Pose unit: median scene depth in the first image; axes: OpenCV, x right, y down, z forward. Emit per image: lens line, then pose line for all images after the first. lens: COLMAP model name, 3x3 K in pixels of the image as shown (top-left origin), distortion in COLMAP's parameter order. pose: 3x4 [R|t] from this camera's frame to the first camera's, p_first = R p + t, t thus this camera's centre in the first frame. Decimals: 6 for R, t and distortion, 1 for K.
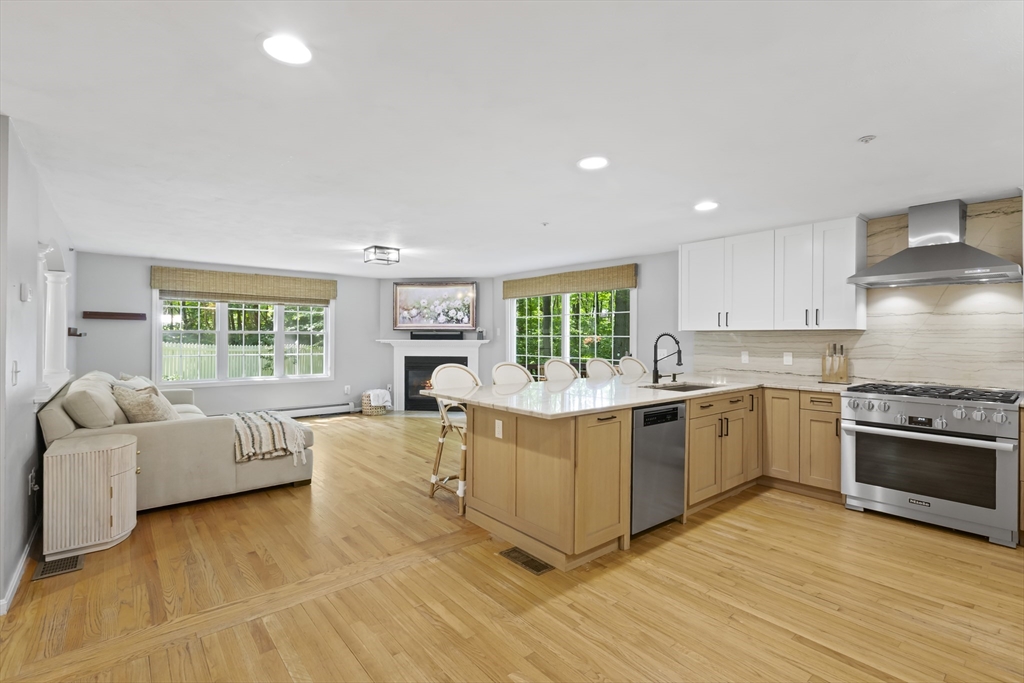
lens RADIAL K [[467.3, 0, 508.7], [0, 467.3, 337.0], [0, 0, 1]] dist [-0.000041, -0.000266]
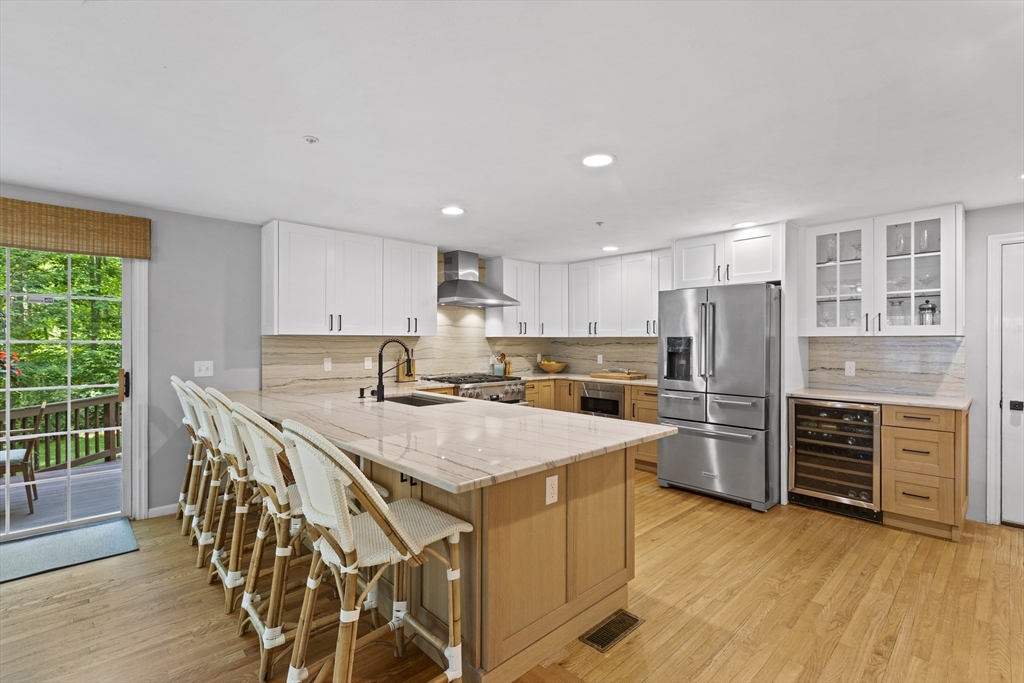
lens RADIAL K [[463.2, 0, 512.0], [0, 463.2, 341.5], [0, 0, 1]] dist [0.003654, -0.000232]
pose [[-0.061350, -0.006380, 0.998096, -0.500518], [-0.002991, 0.999976, 0.006209, -0.010246], [-0.998112, -0.002604, -0.061367, 0.830977]]
